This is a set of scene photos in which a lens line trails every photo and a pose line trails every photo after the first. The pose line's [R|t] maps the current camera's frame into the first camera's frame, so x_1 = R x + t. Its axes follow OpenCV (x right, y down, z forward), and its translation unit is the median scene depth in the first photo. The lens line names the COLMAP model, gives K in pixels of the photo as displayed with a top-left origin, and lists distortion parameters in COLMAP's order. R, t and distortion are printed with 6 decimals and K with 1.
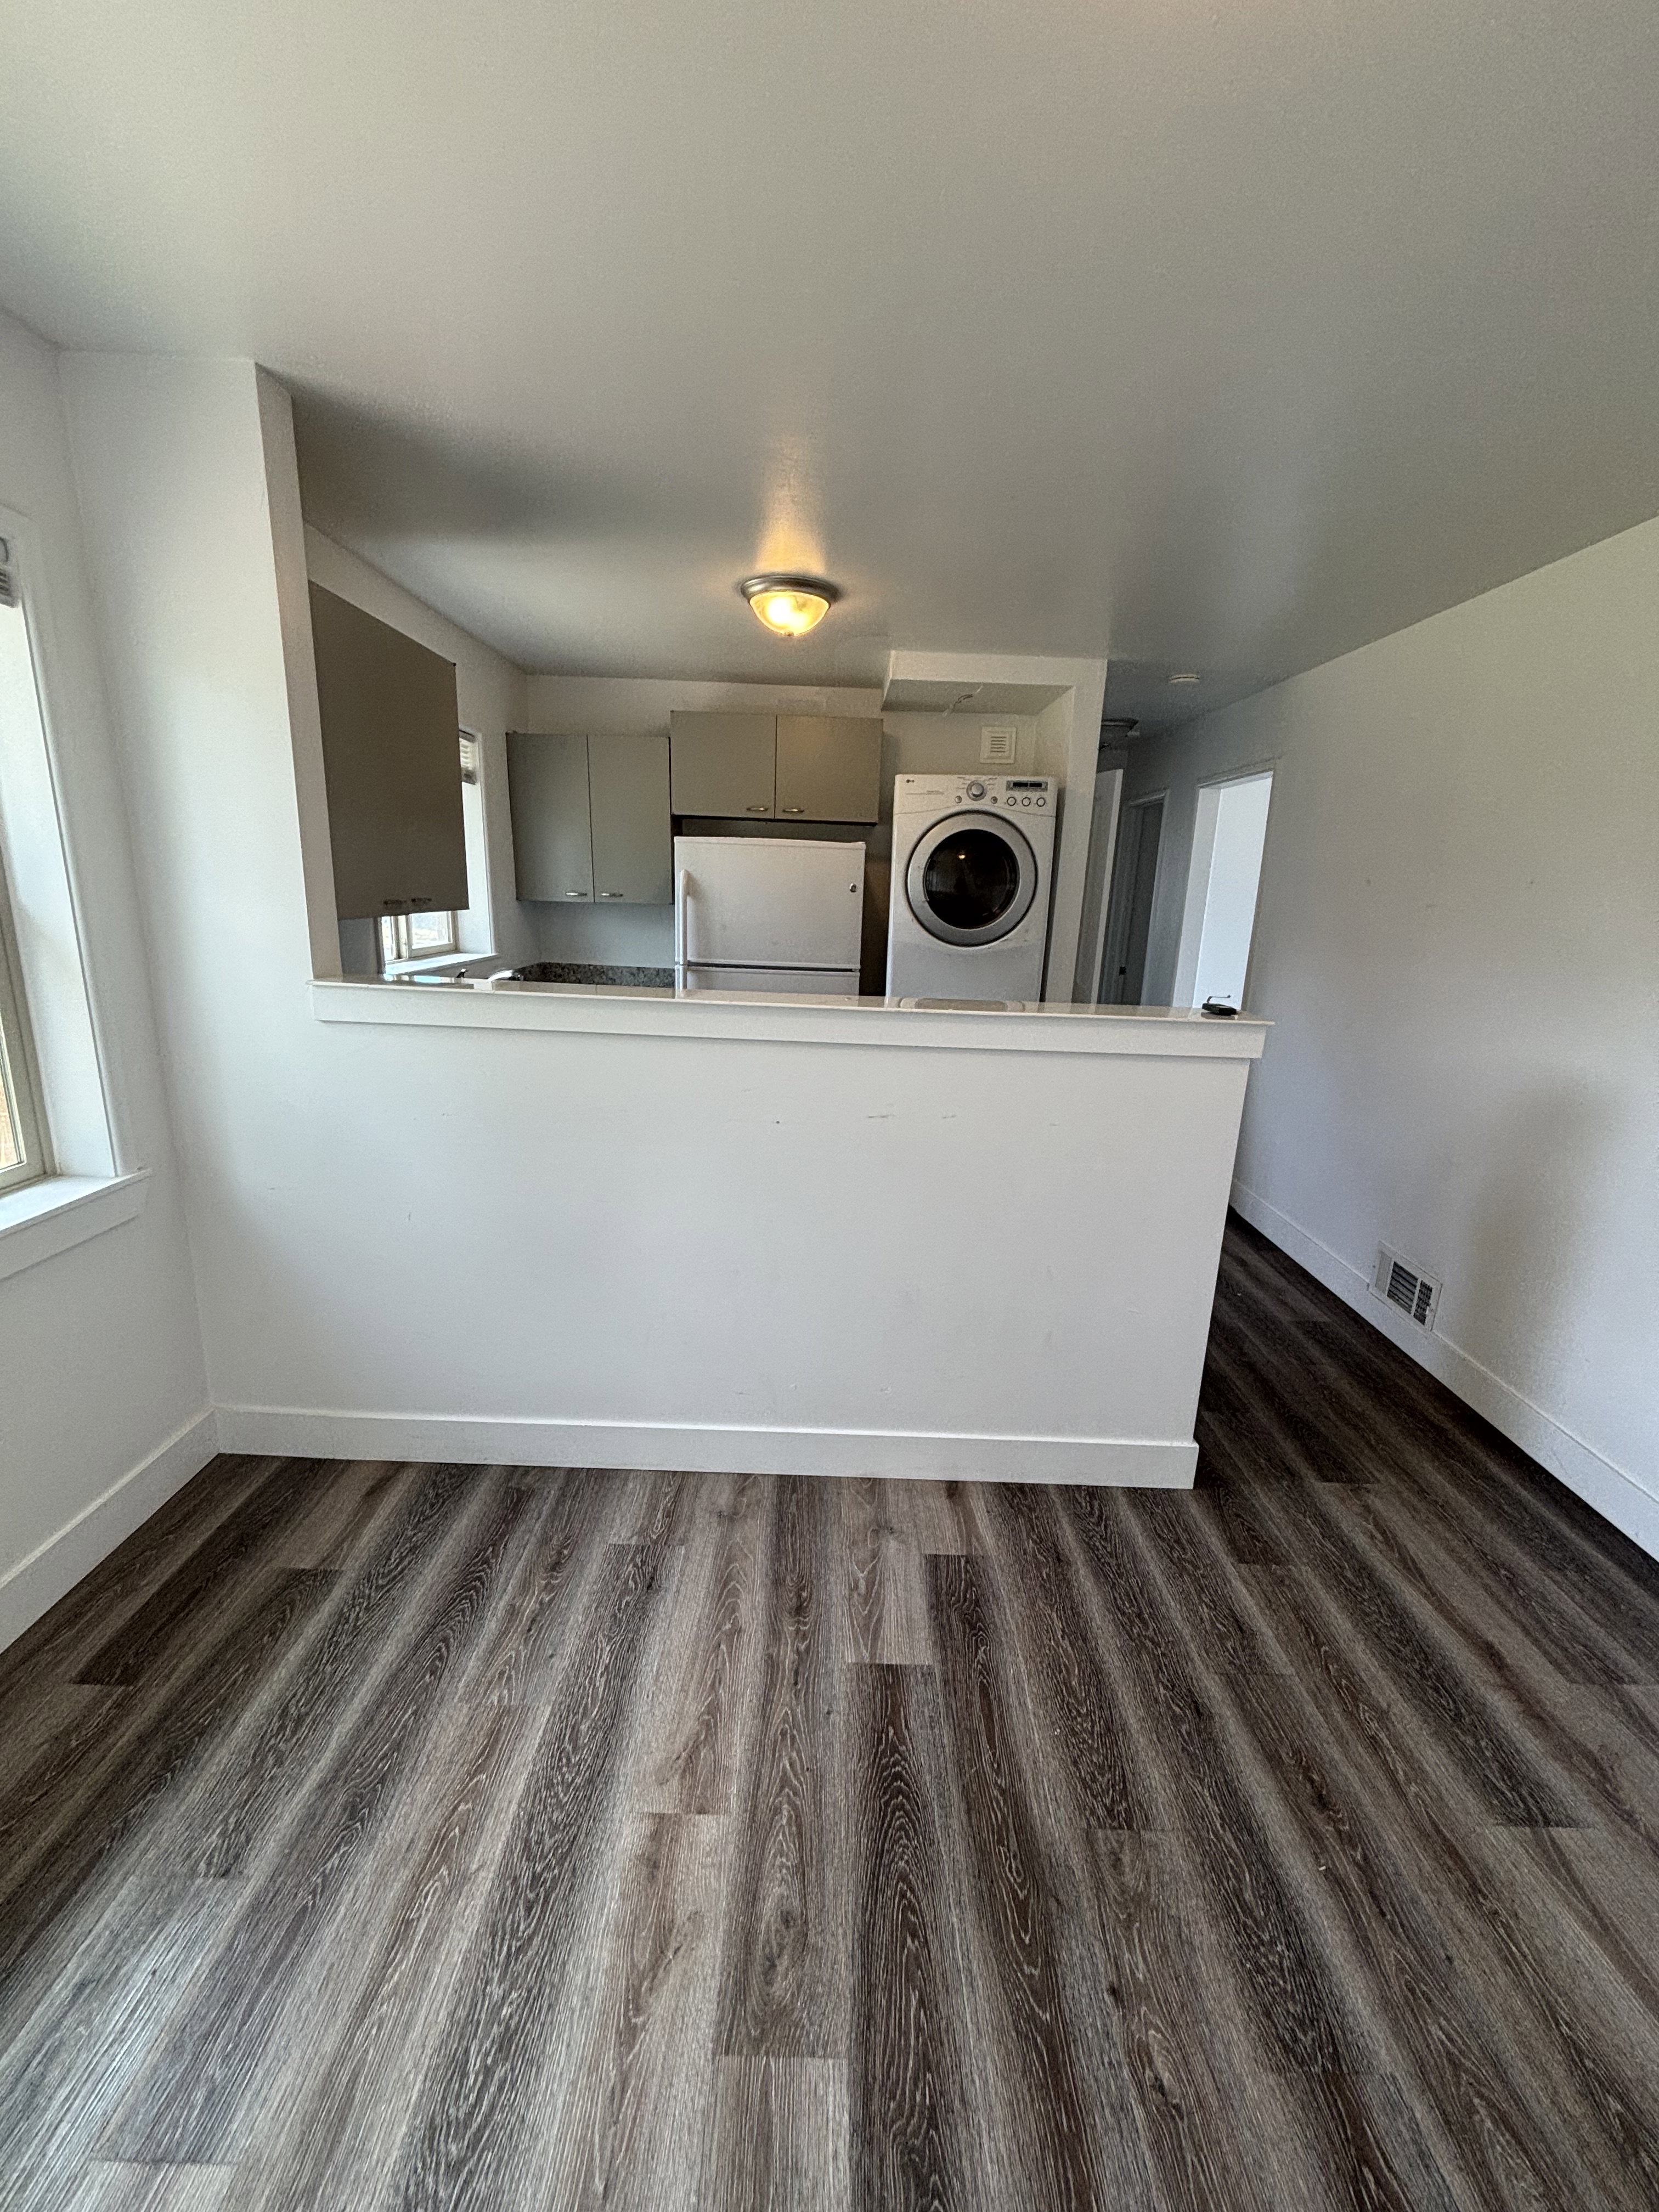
lens RADIAL K [[898.8, 0, 829.5], [0, 898.8, 1106.0], [0, 0, 1]] dist [-0.002468, 0.002765]
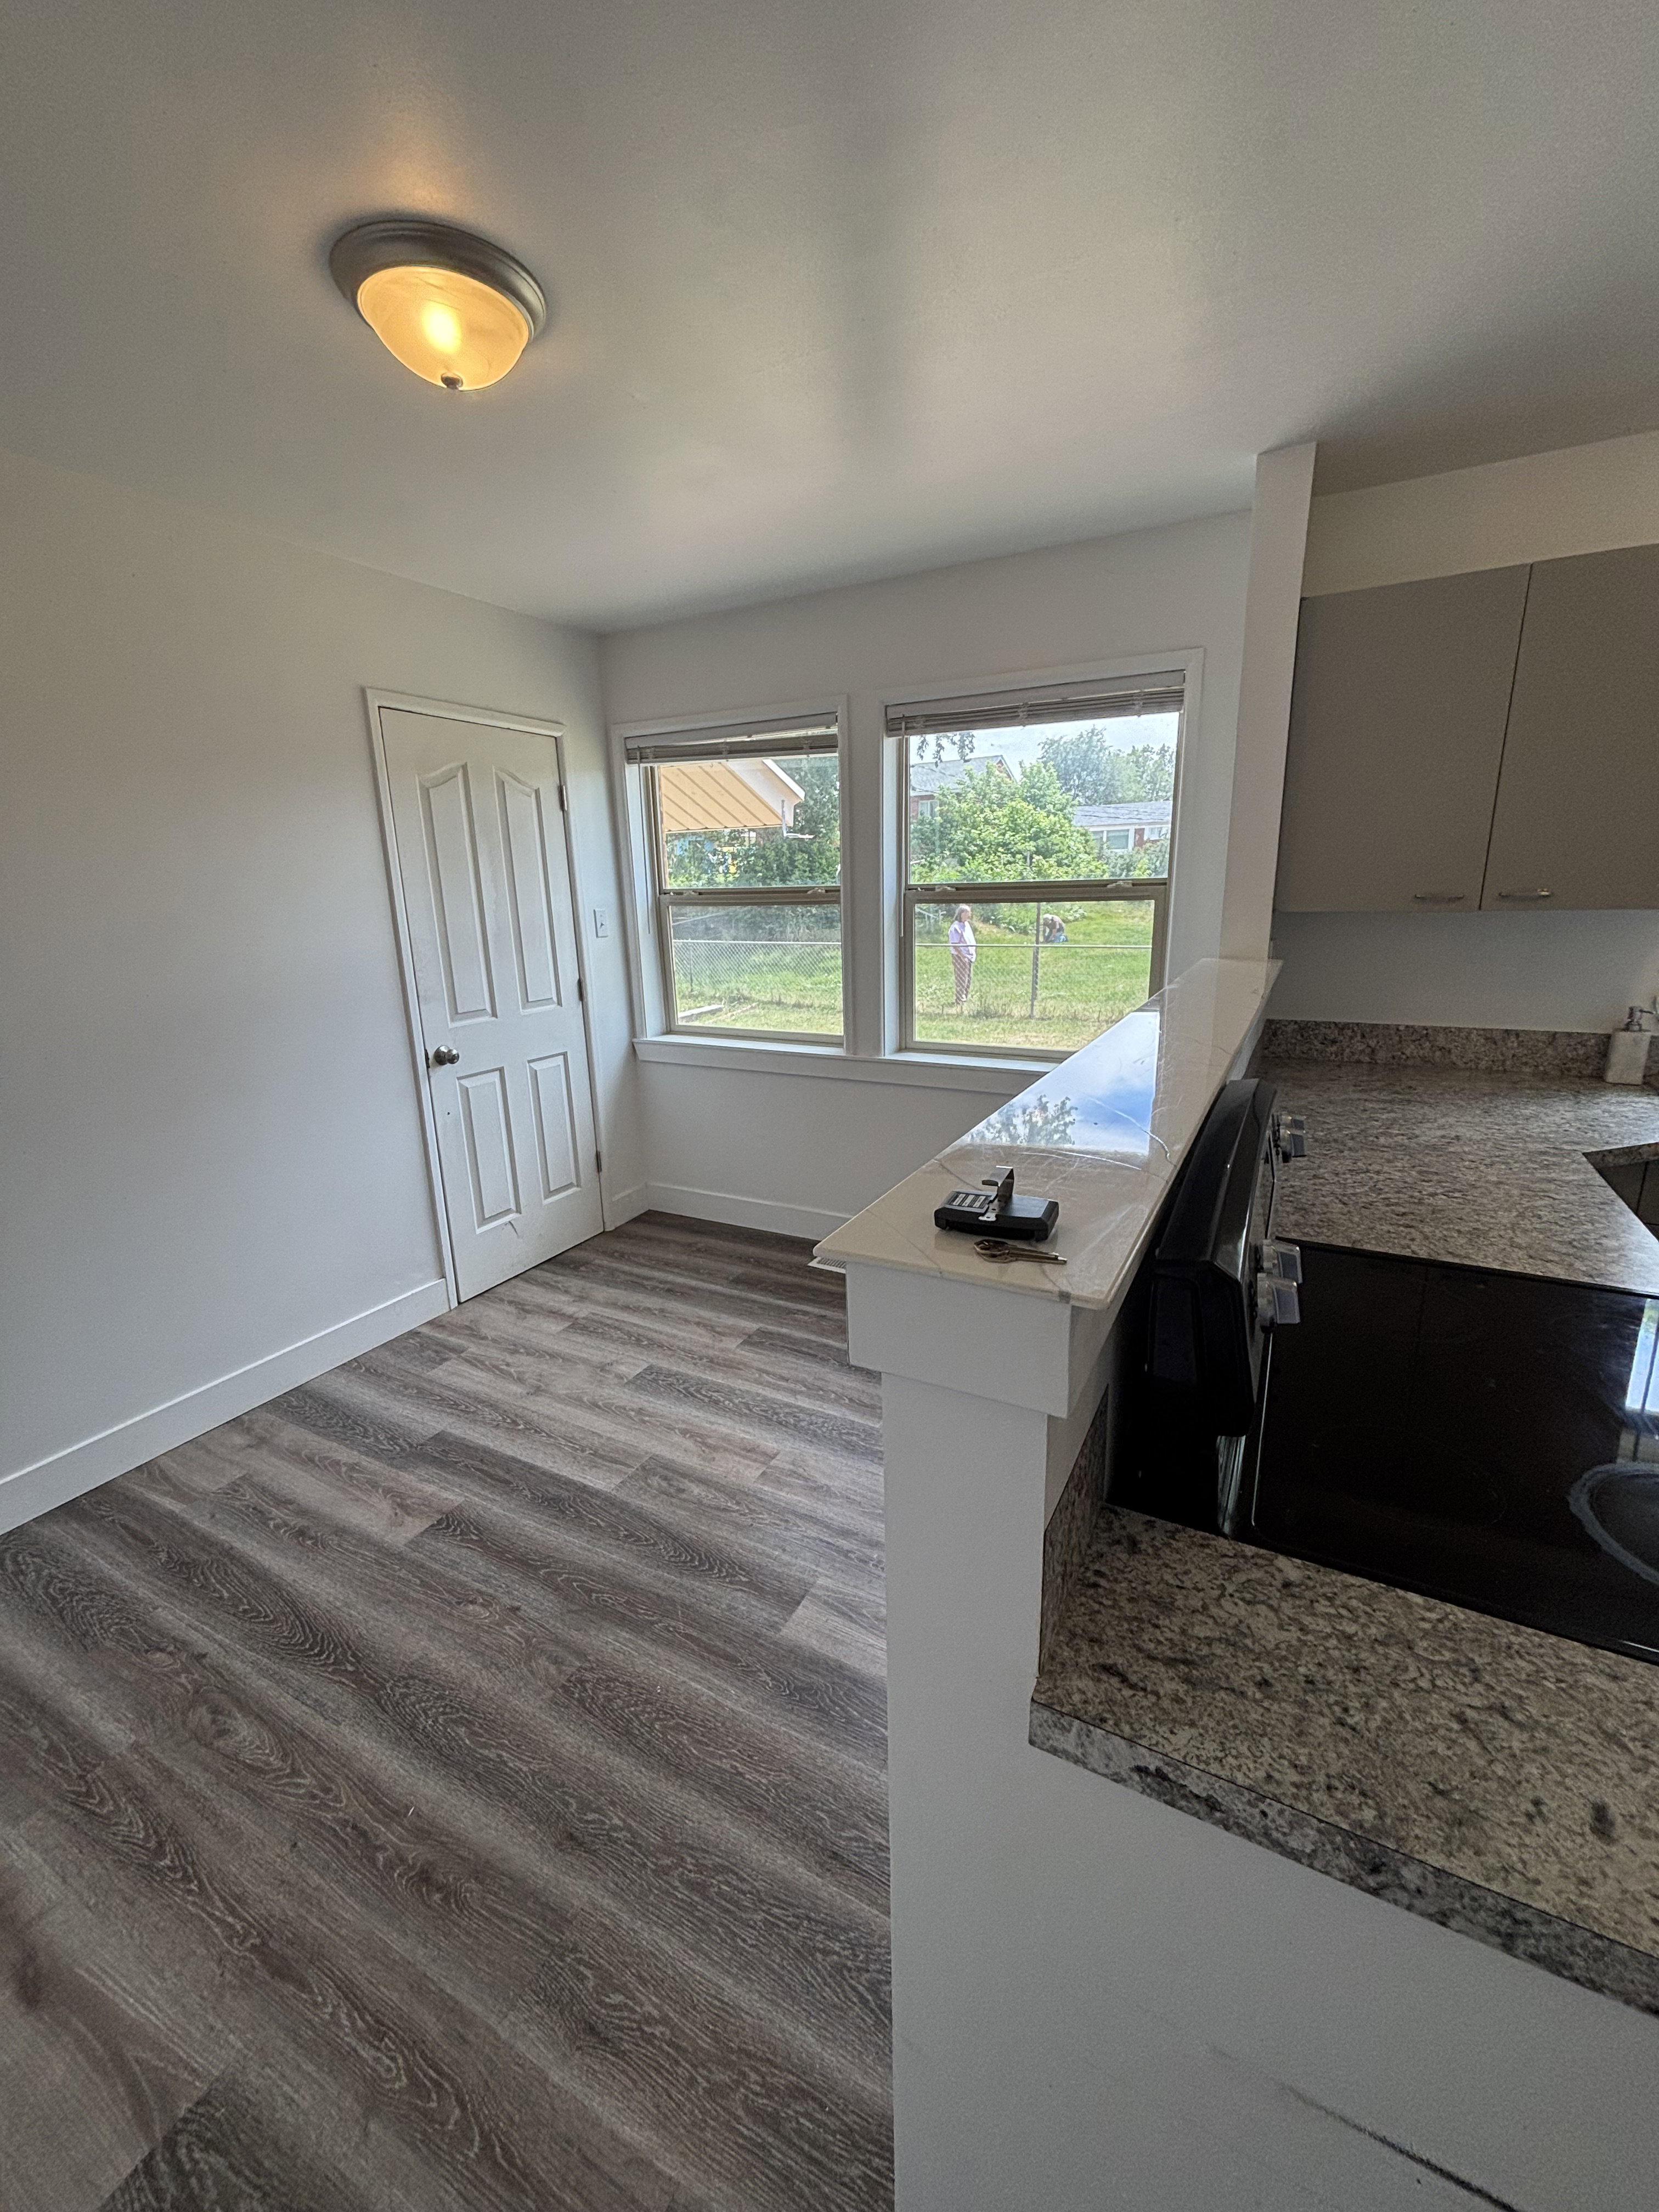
lens RADIAL K [[884.9, 0, 842.7], [0, 884.9, 1099.3], [0, 0, 1]] dist [-0.022615, 0.013359]
pose [[-0.462932, 0.183007, -0.867296, 0.794796], [-0.203146, 0.930507, 0.304777, -0.253948], [0.862801, 0.317279, -0.393584, 1.192677]]
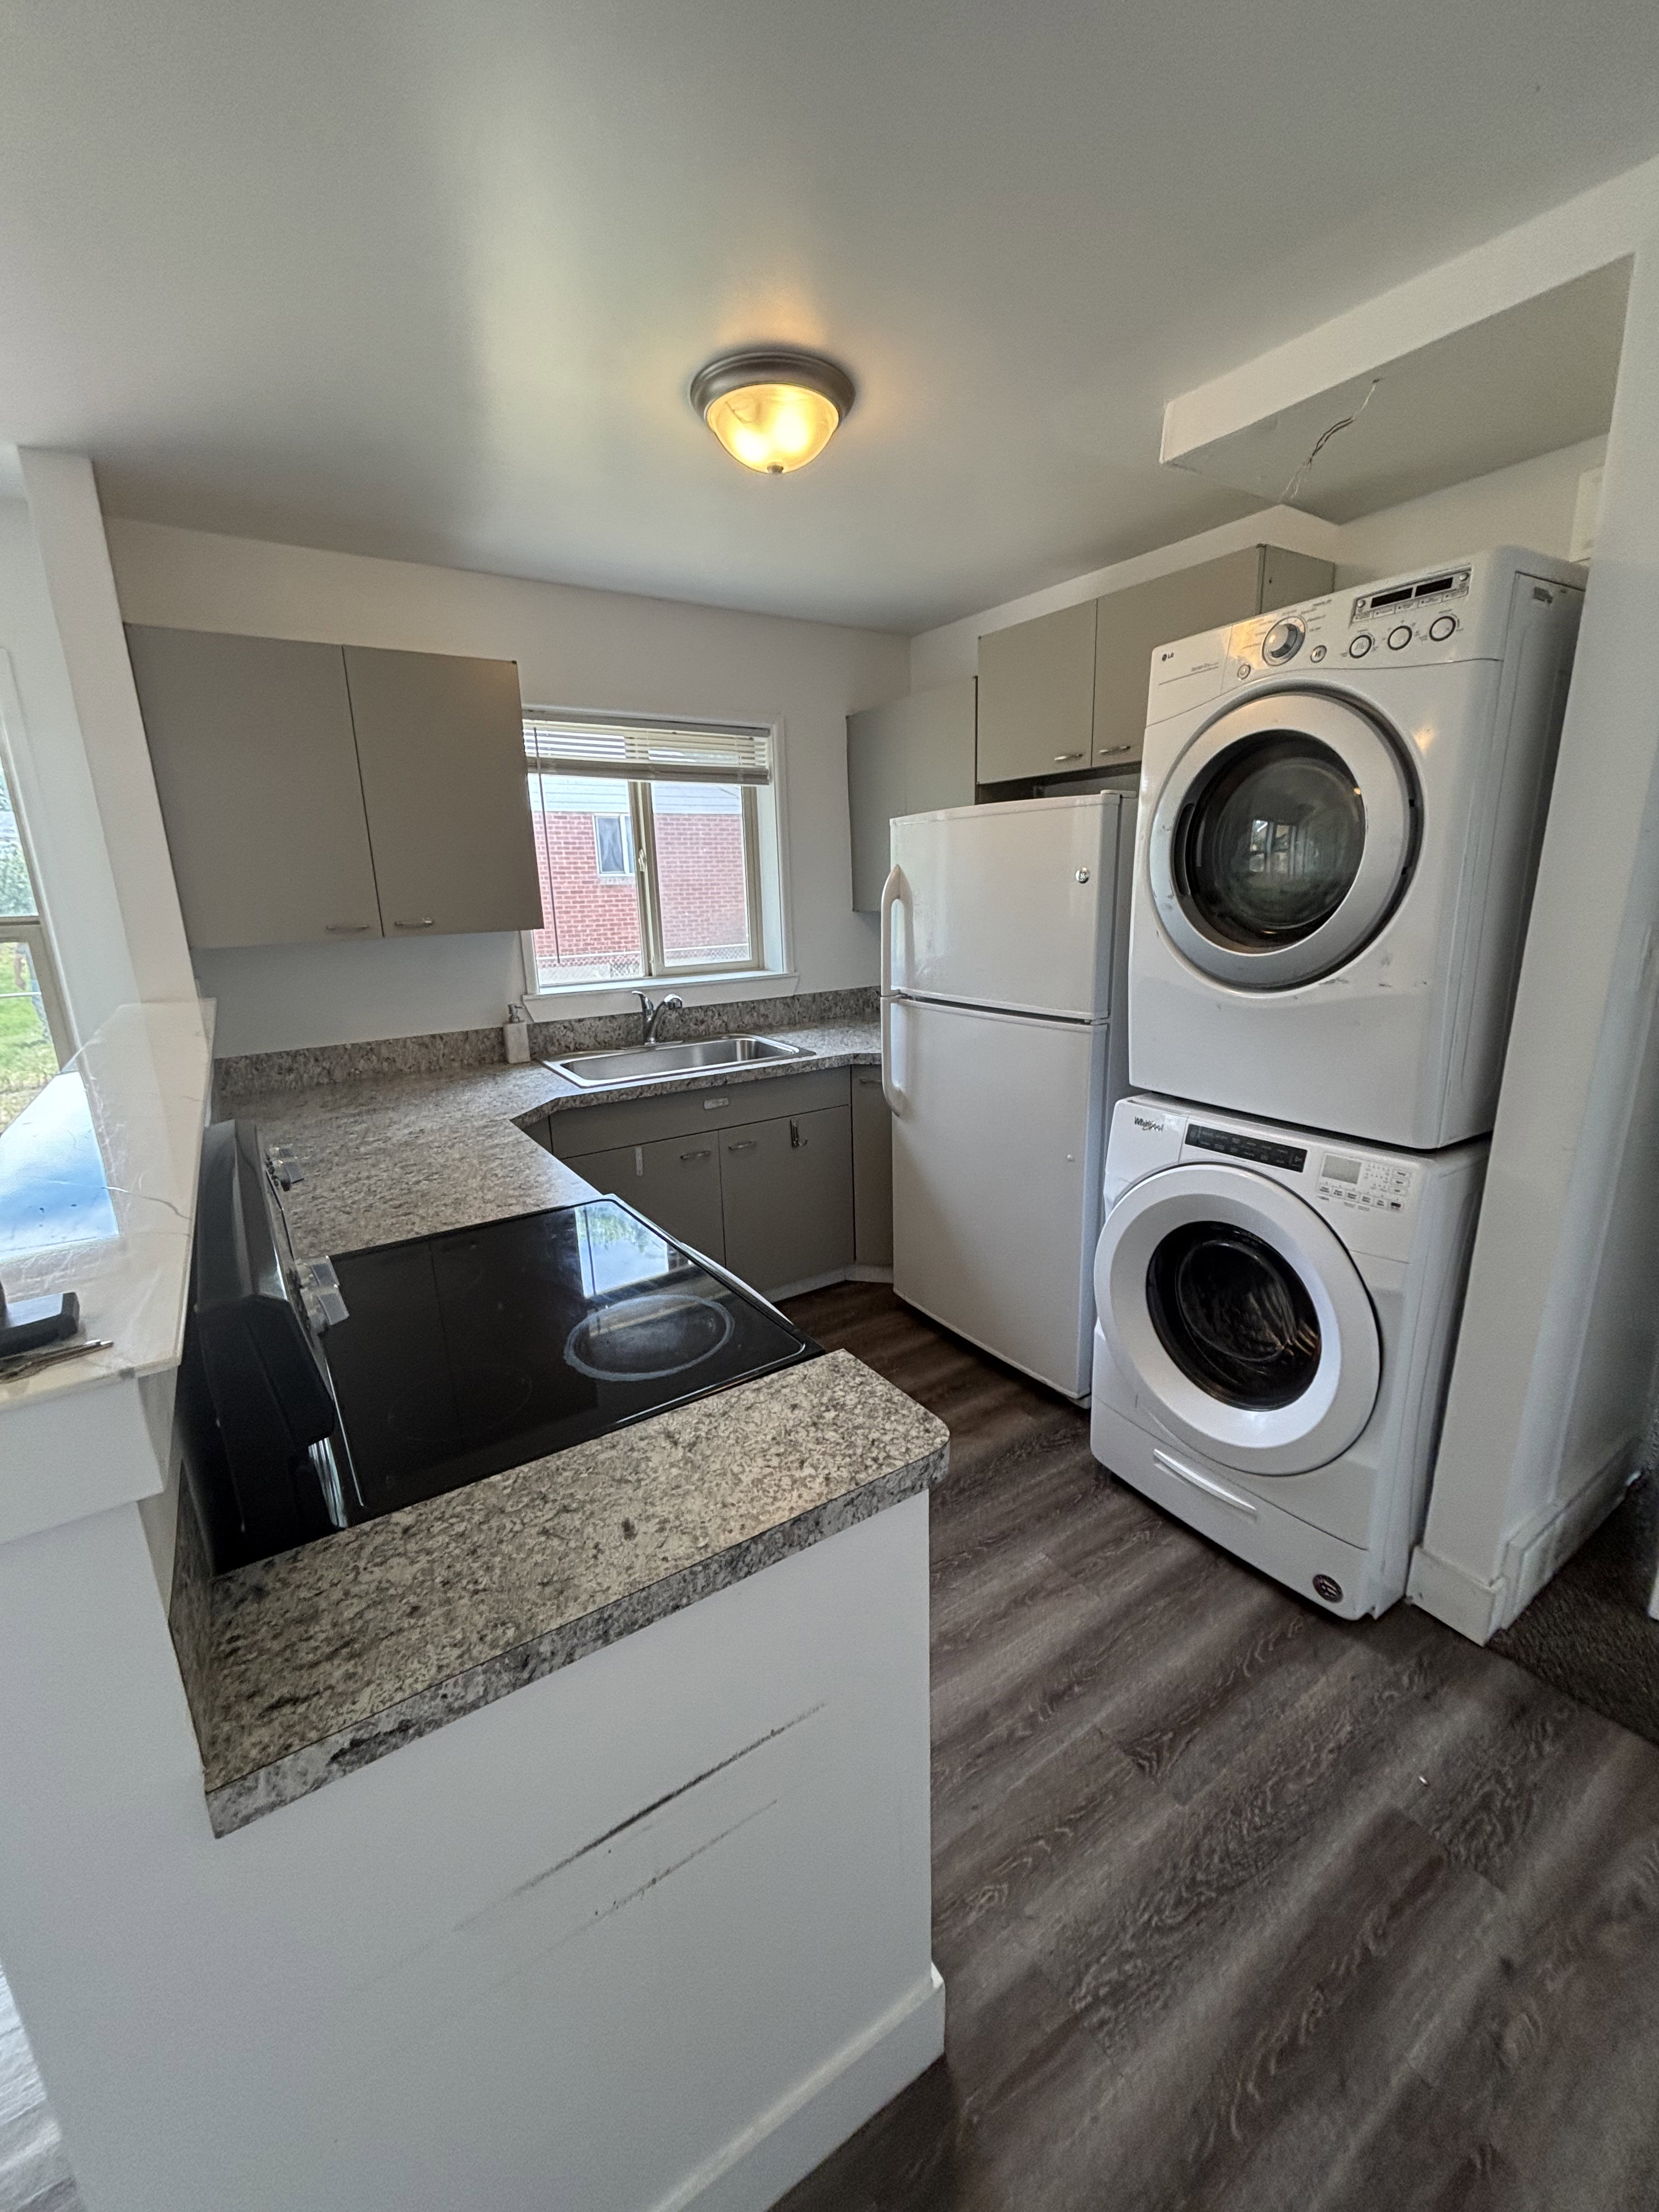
lens RADIAL K [[898.8, 0, 829.5], [0, 898.8, 1106.0], [0, 0, 1]] dist [-0.002468, 0.002765]
pose [[0.559560, 0.153118, -0.814523, 0.872303], [-0.148033, 0.985447, 0.083554, -0.262731], [0.815462, 0.073823, 0.574083, 1.173701]]
